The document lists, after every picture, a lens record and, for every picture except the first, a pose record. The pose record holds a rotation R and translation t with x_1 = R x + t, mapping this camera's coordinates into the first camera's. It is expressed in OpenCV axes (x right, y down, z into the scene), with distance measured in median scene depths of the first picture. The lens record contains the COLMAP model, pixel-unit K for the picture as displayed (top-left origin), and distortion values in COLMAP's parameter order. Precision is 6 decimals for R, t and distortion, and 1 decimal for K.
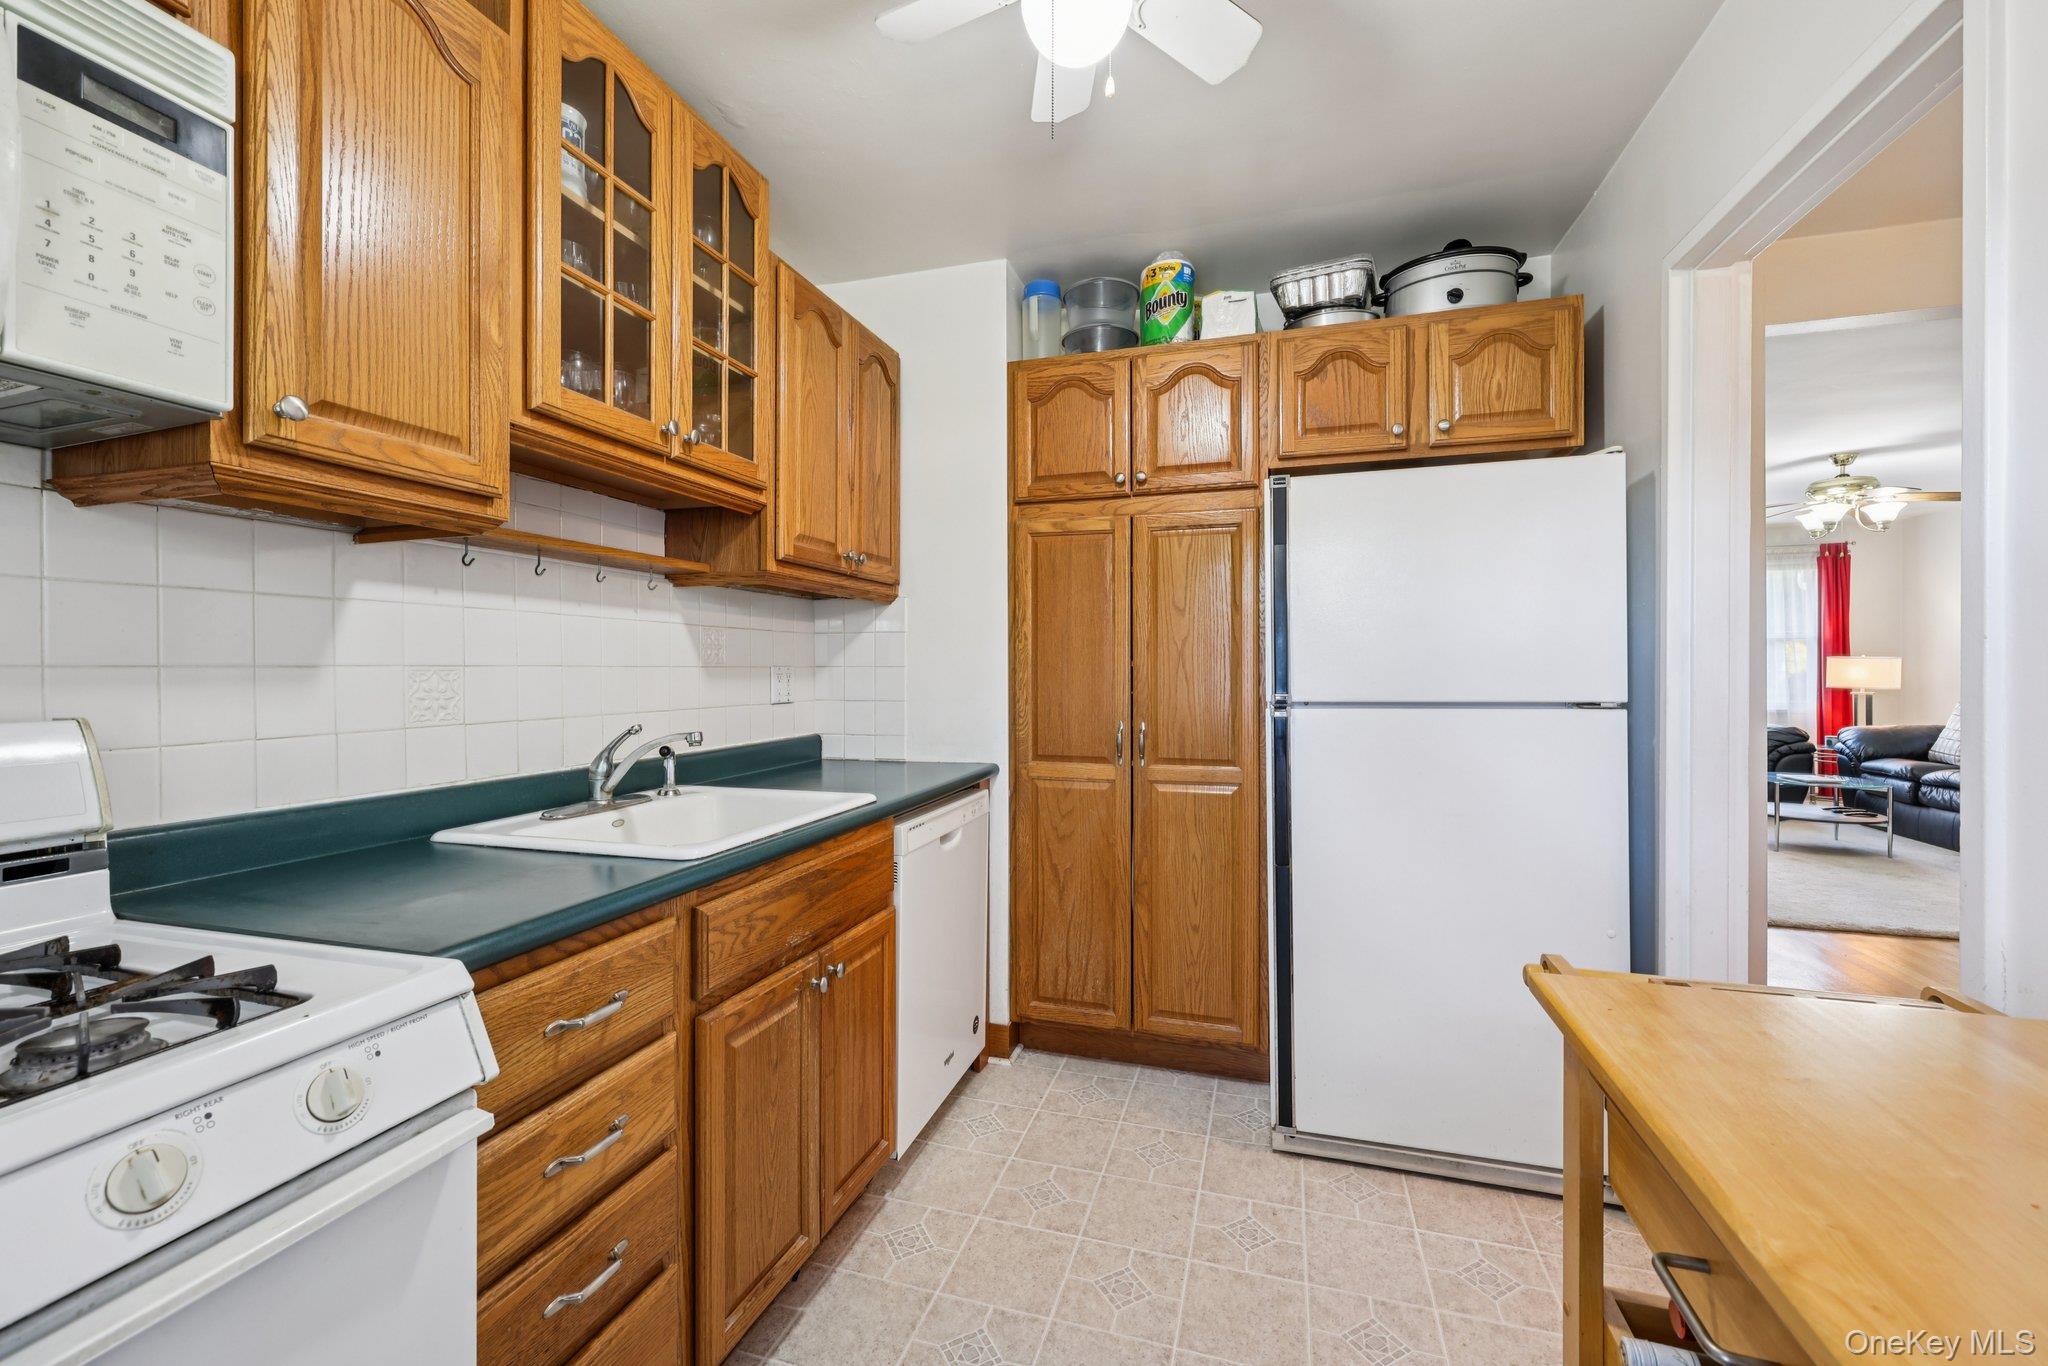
lens RADIAL K [[831.5, 0, 1020.6], [0, 831.5, 670.5], [0, 0, 1]] dist [-0.000153, -0.000006]
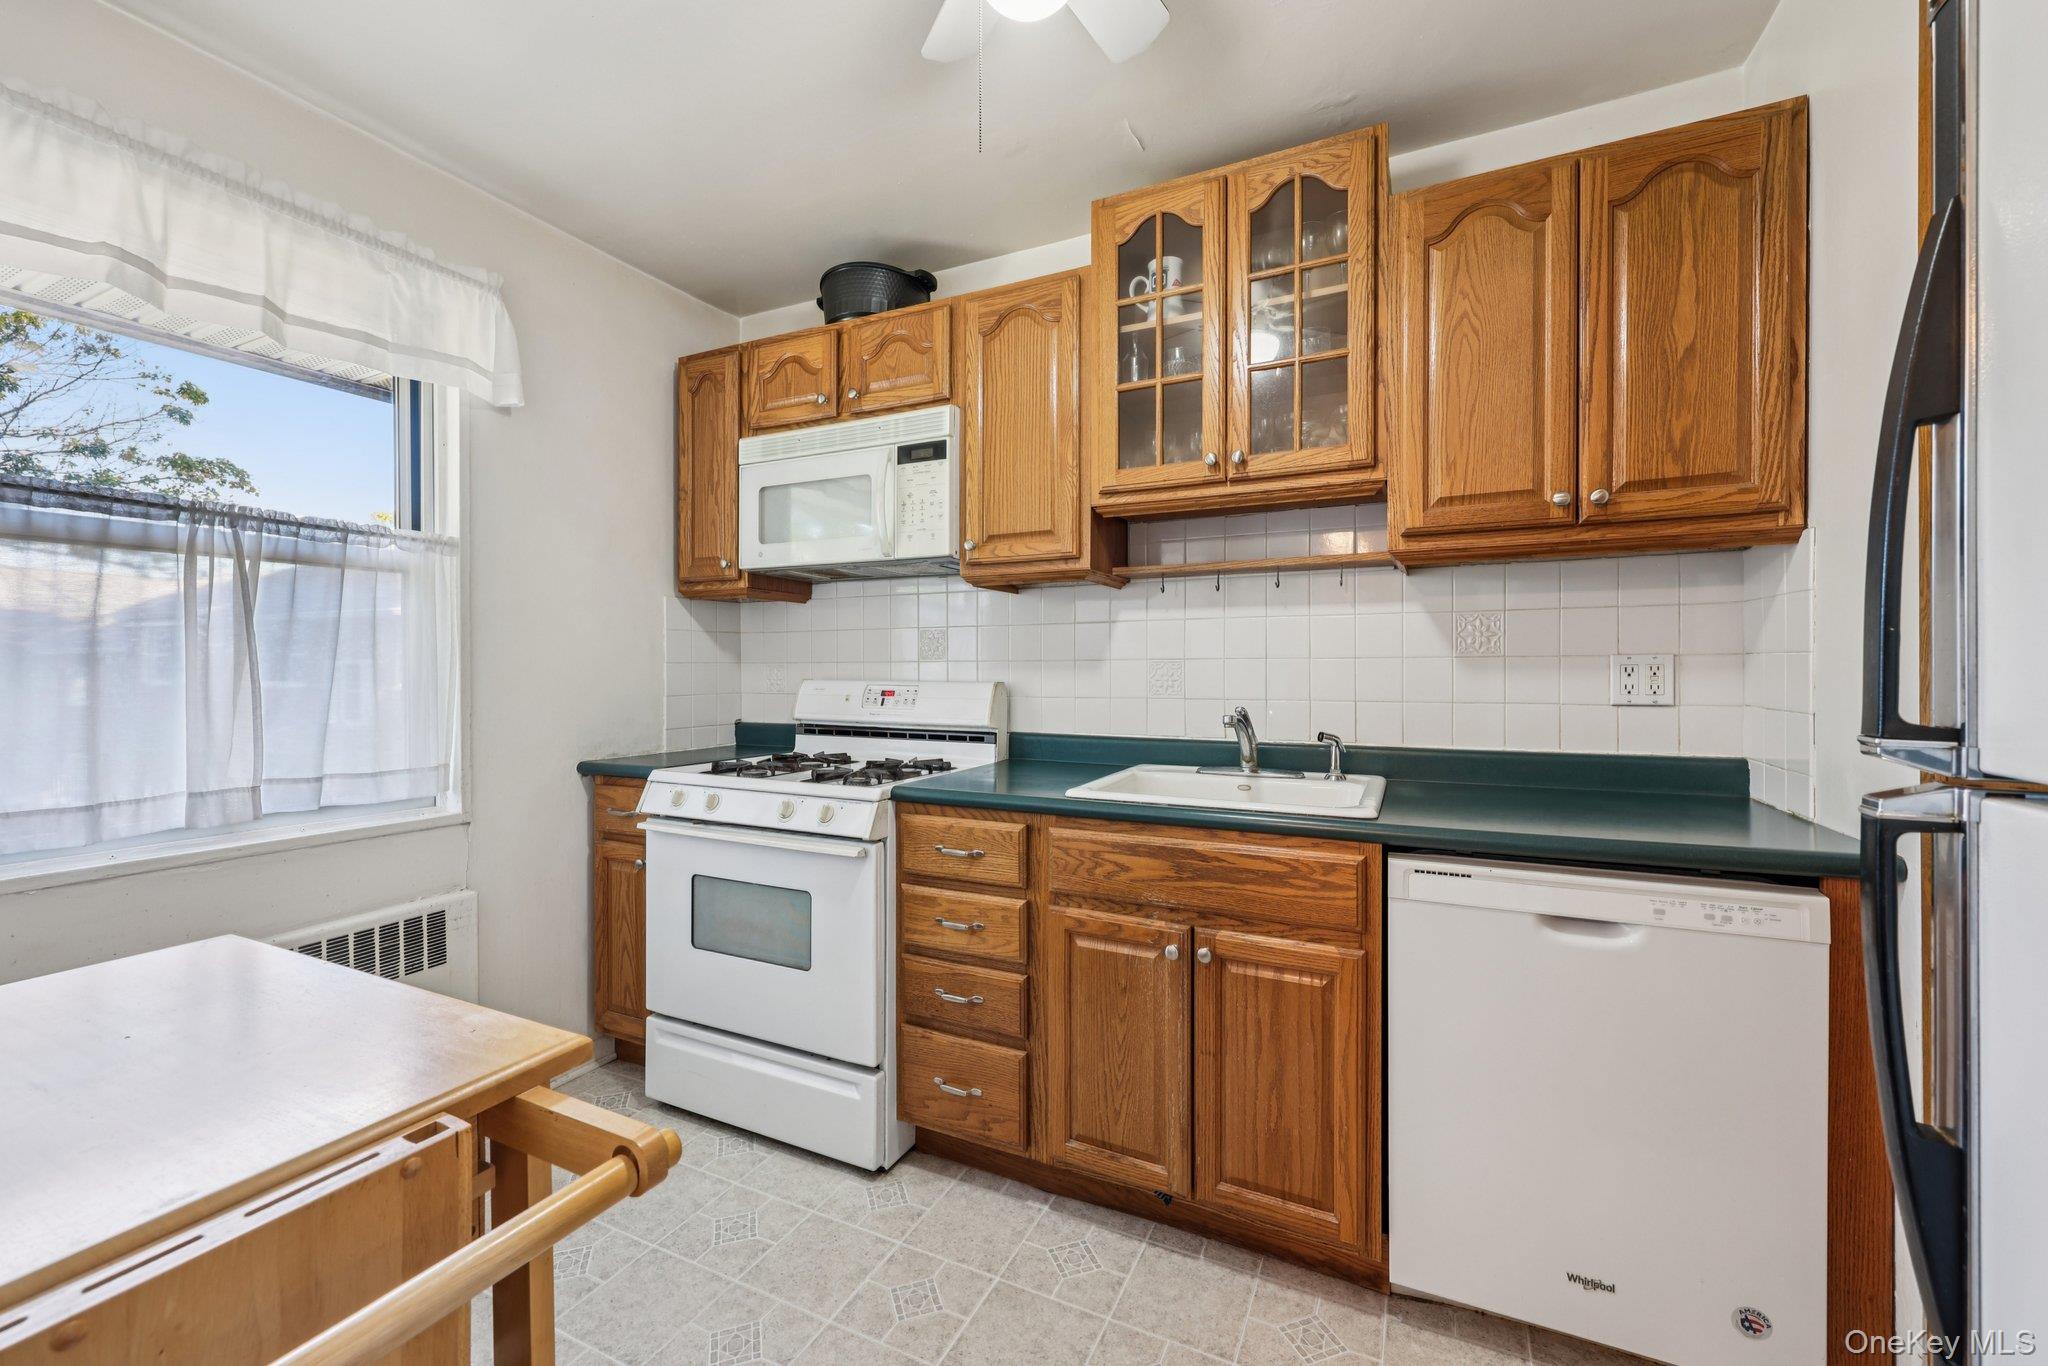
lens RADIAL K [[831.5, 0, 1010.0], [0, 831.5, 665.2], [0, 0, 1]] dist [-0.000153, -0.000006]
pose [[-0.165701, 0.003505, -0.986170, 0.916508], [0.003481, 0.999990, 0.002969, 0.000023], [0.986170, -0.002941, -0.165711, 1.031963]]
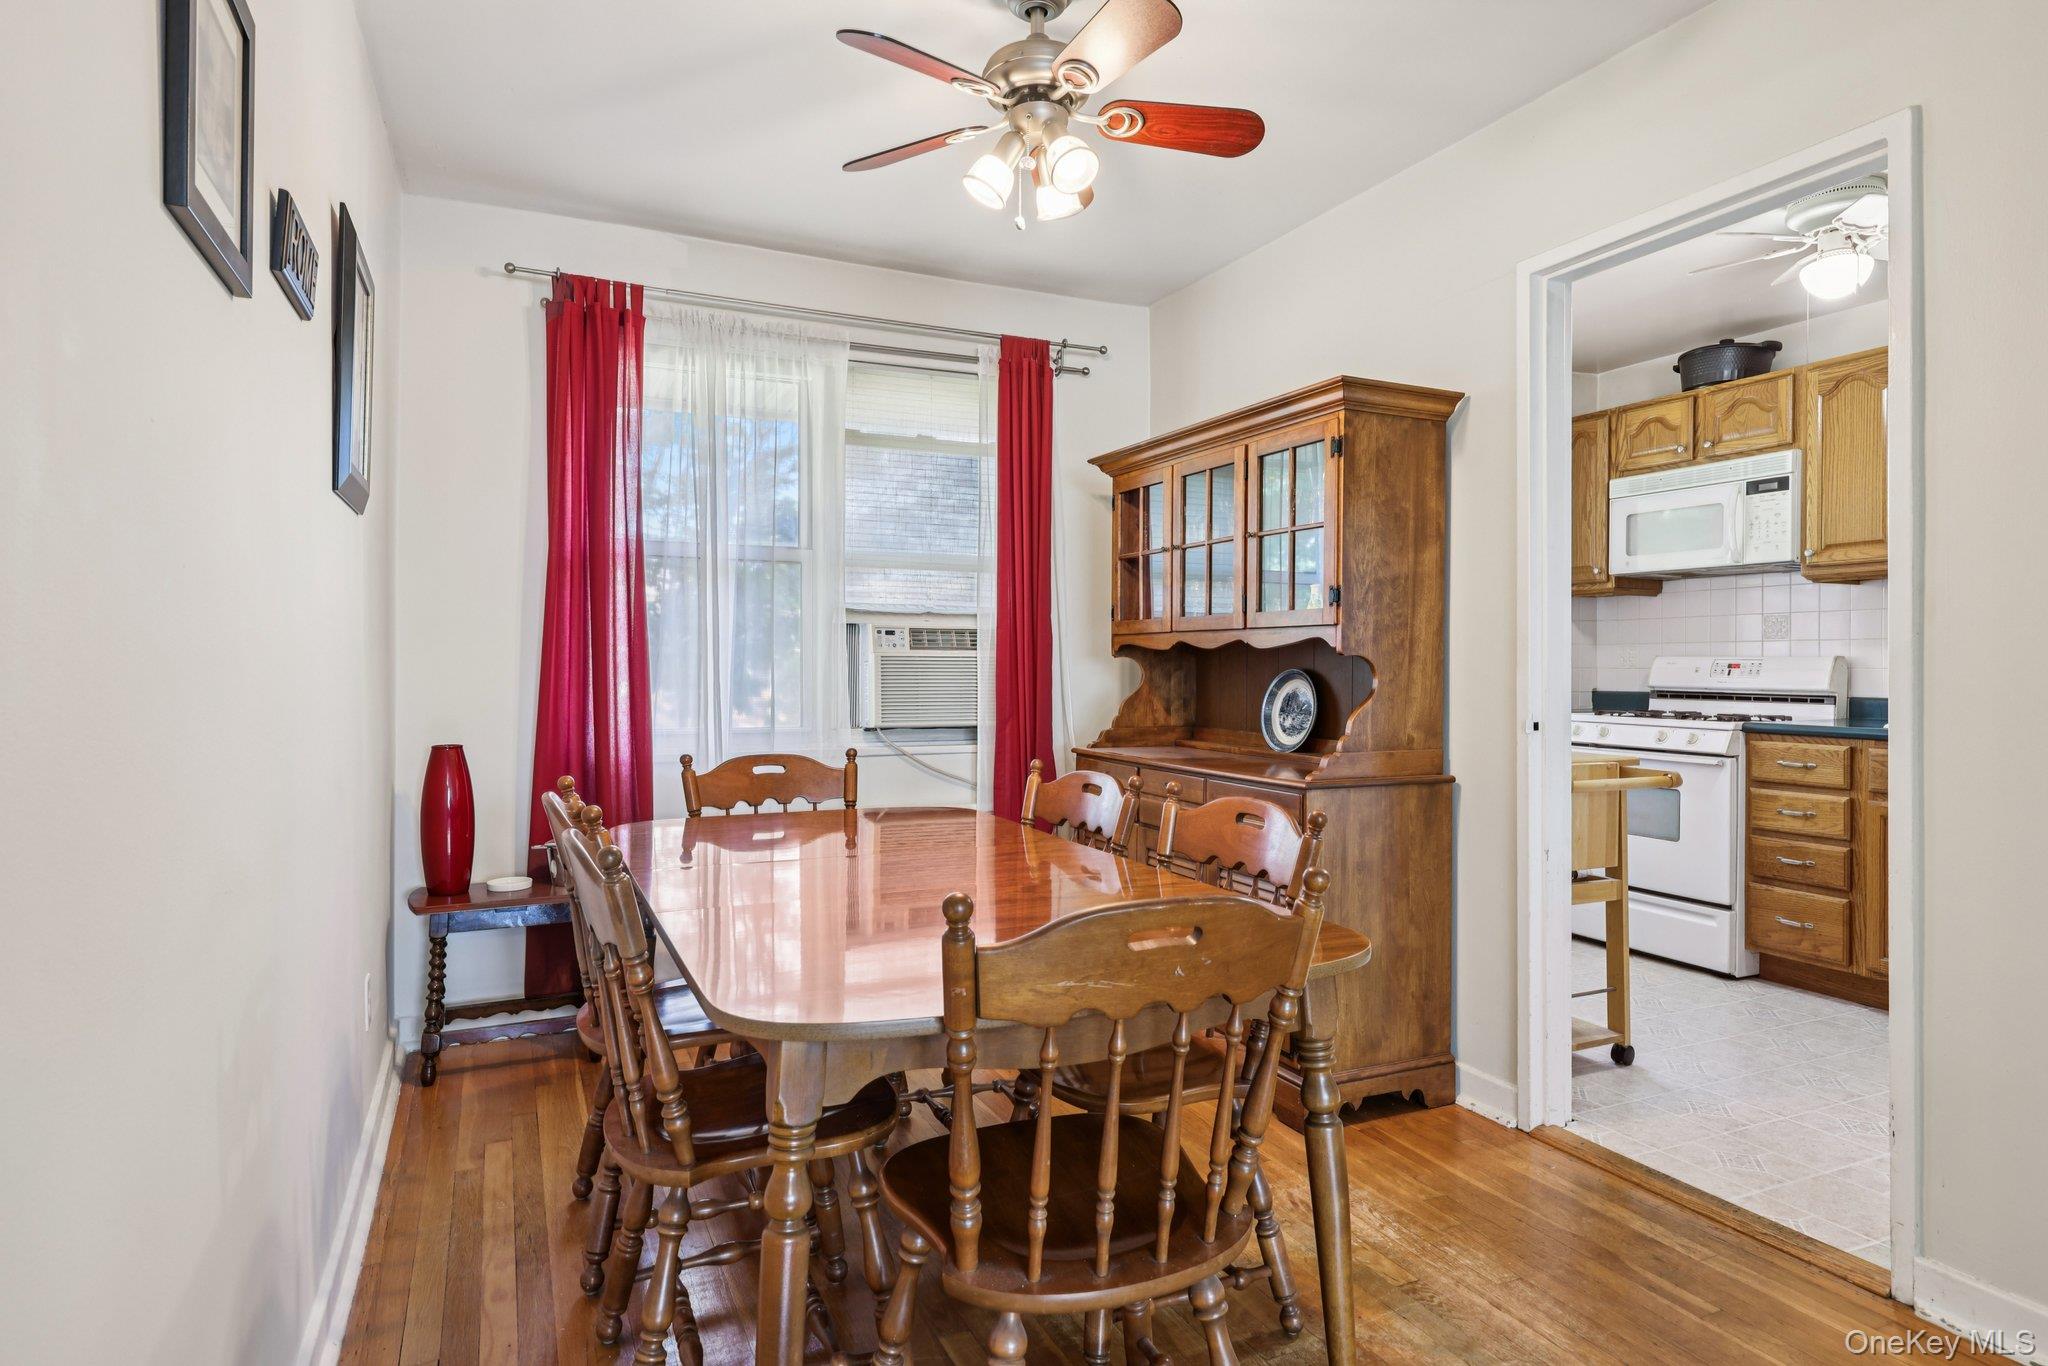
lens RADIAL K [[1133.0, 0, 1026.3], [0, 1133.0, 670.1], [0, 0, 1]] dist [0.000154, -0.000020]
pose [[-0.747588, 0.007095, -0.664125, 2.795321], [0.002525, 0.999966, 0.007841, 0.049694], [0.664158, 0.004185, -0.747581, 1.533052]]
